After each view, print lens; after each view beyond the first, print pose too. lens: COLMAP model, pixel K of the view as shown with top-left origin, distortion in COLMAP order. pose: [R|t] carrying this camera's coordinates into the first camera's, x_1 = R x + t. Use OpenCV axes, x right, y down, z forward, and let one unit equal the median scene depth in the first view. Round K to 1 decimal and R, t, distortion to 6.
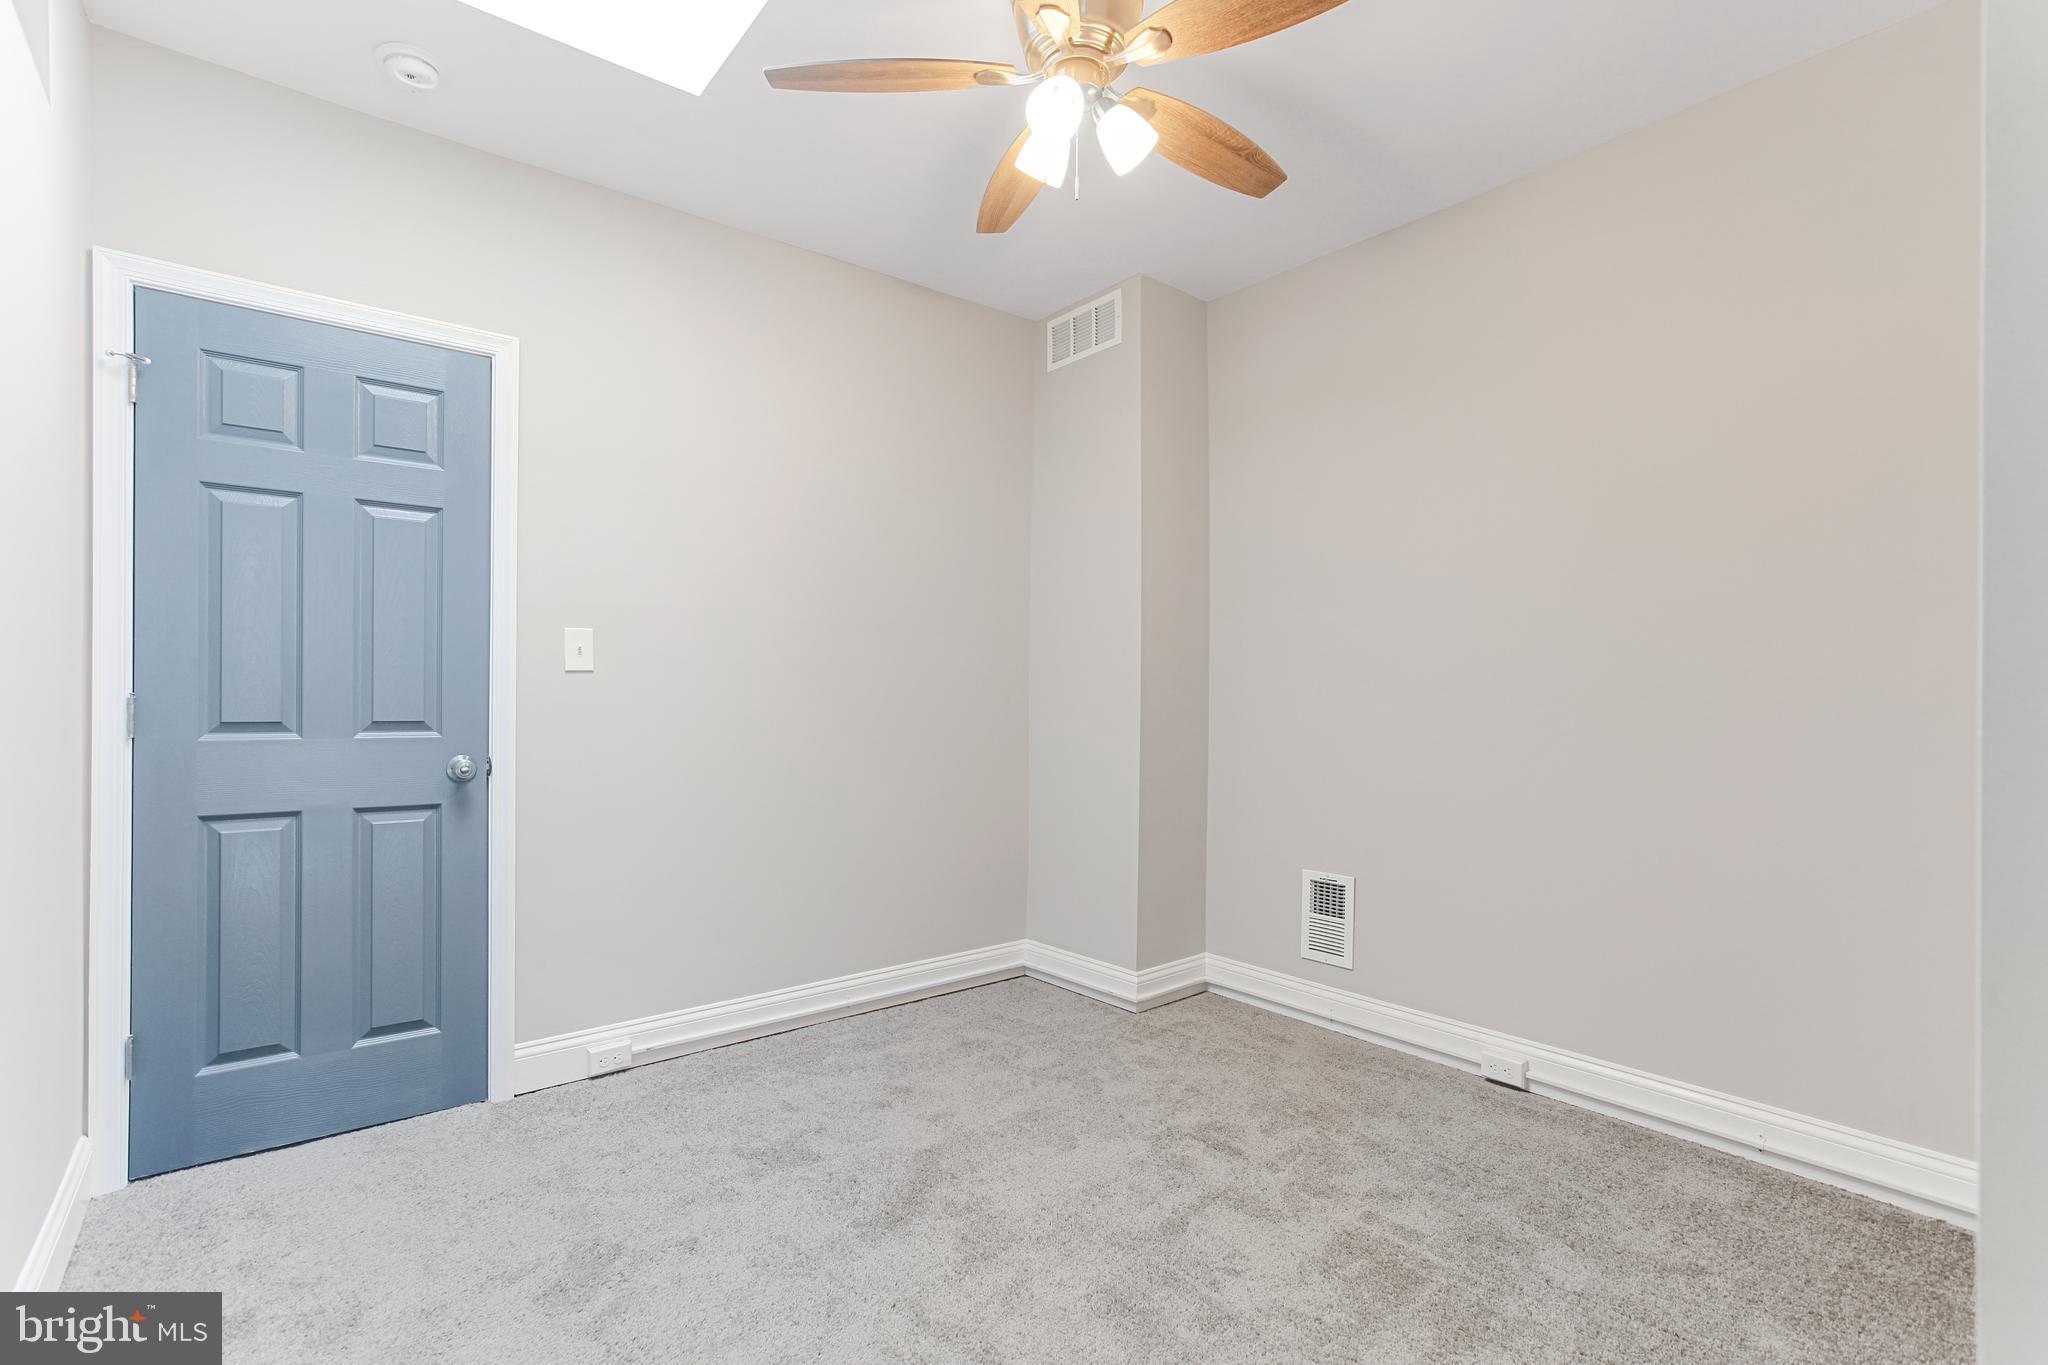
lens RADIAL K [[950.6, 0, 1020.0], [0, 950.6, 715.4], [0, 0, 1]] dist [-0.037350, 0.021837]
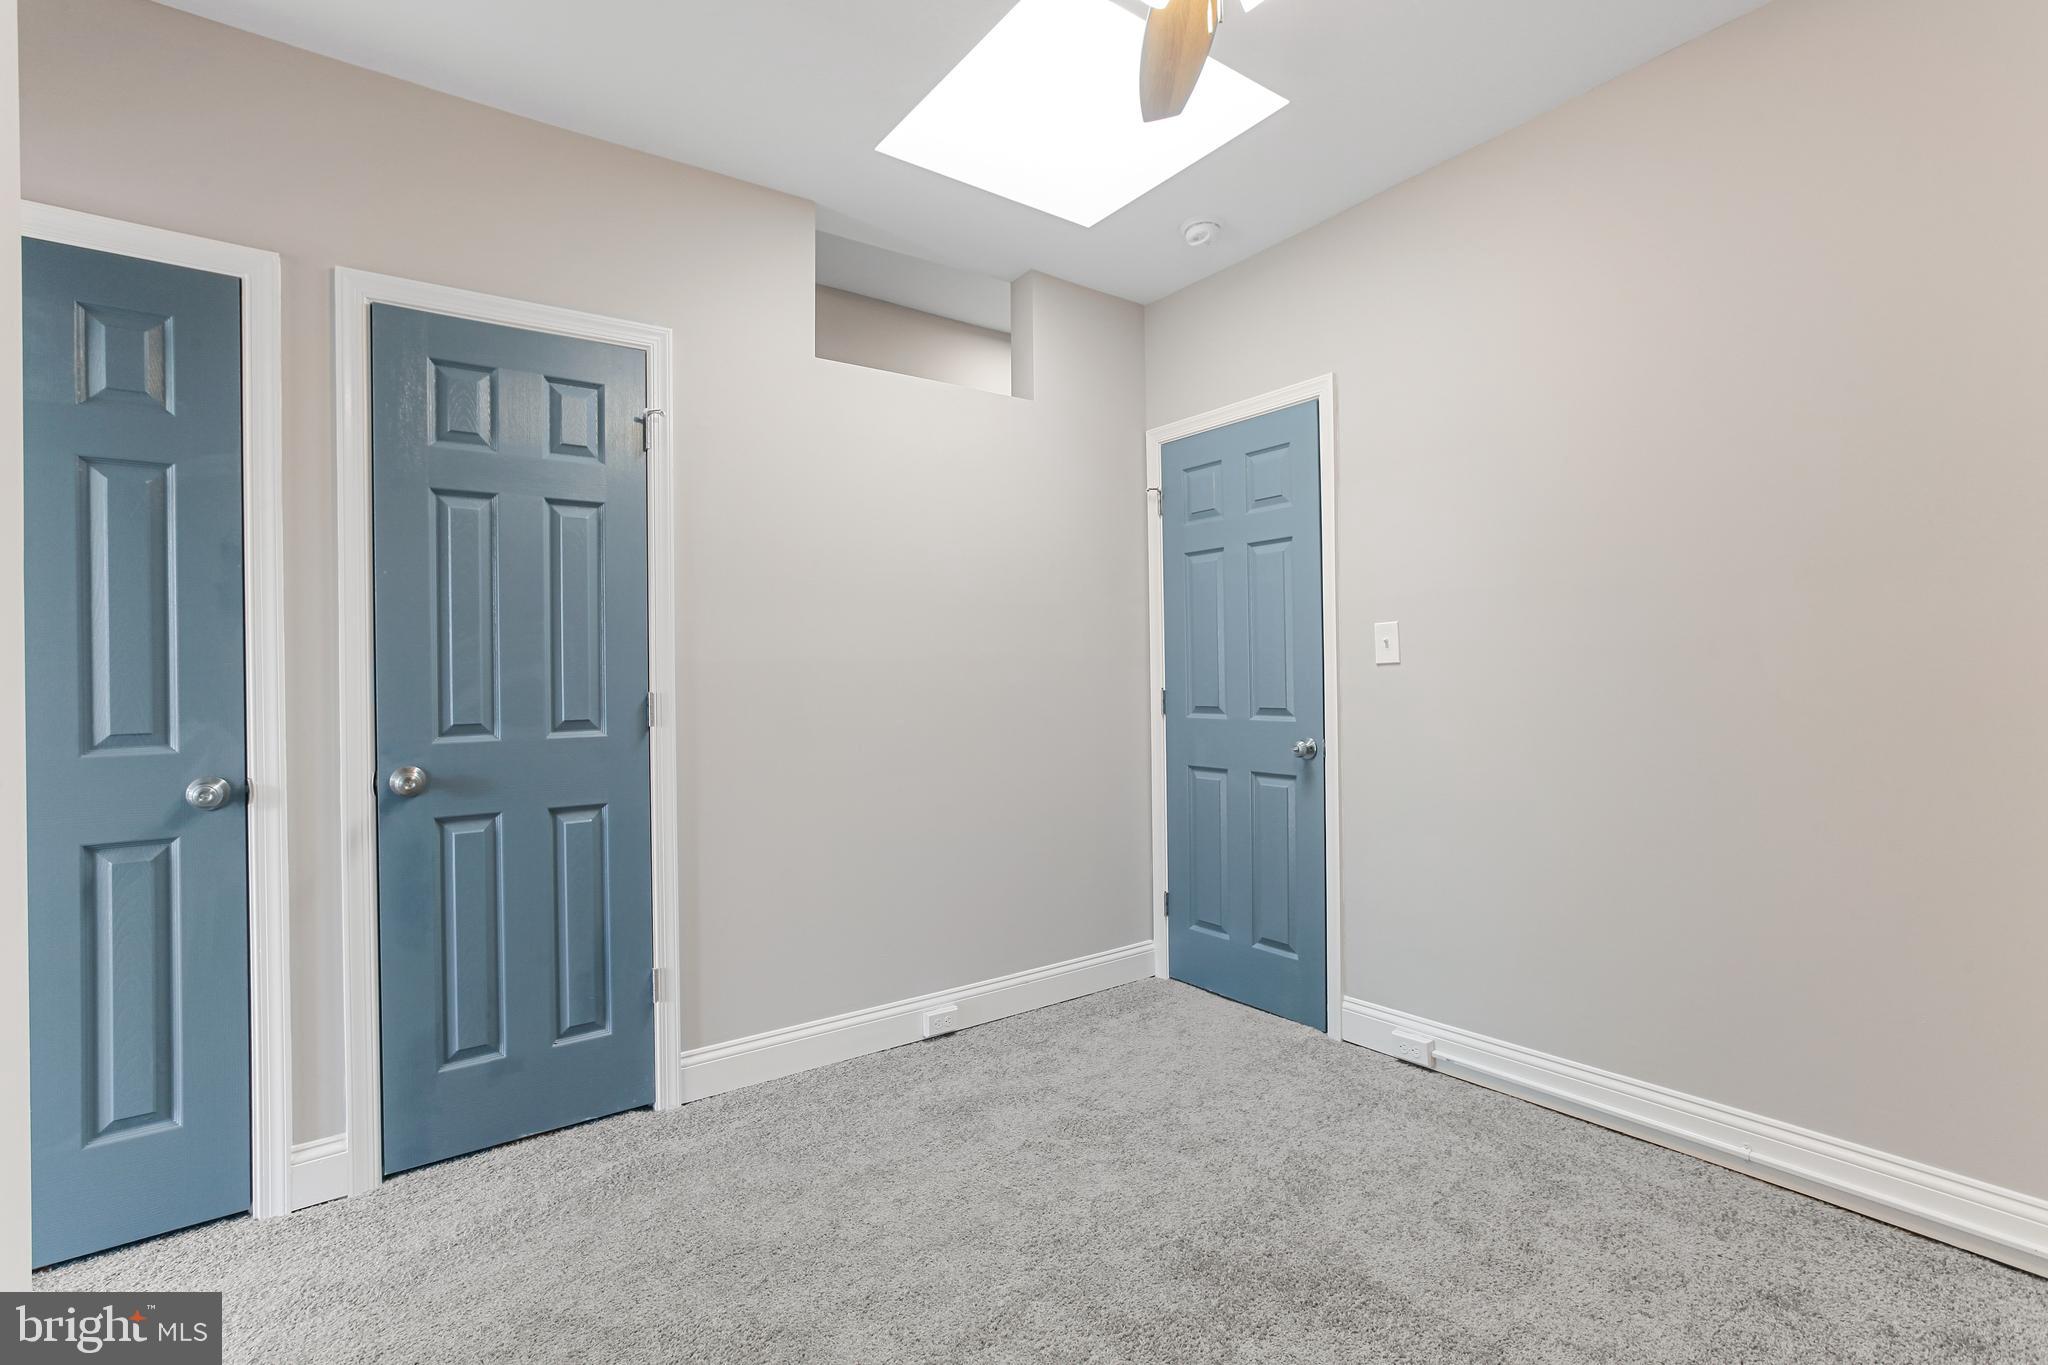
lens RADIAL K [[925.7, 0, 1011.6], [0, 925.7, 670.2], [0, 0, 1]] dist [-0.032928, 0.019243]
pose [[-0.043310, -0.009286, -0.999019, 0.615977], [0.002275, 0.999953, -0.009393, -0.033157], [0.999059, -0.002679, -0.043287, 0.679524]]
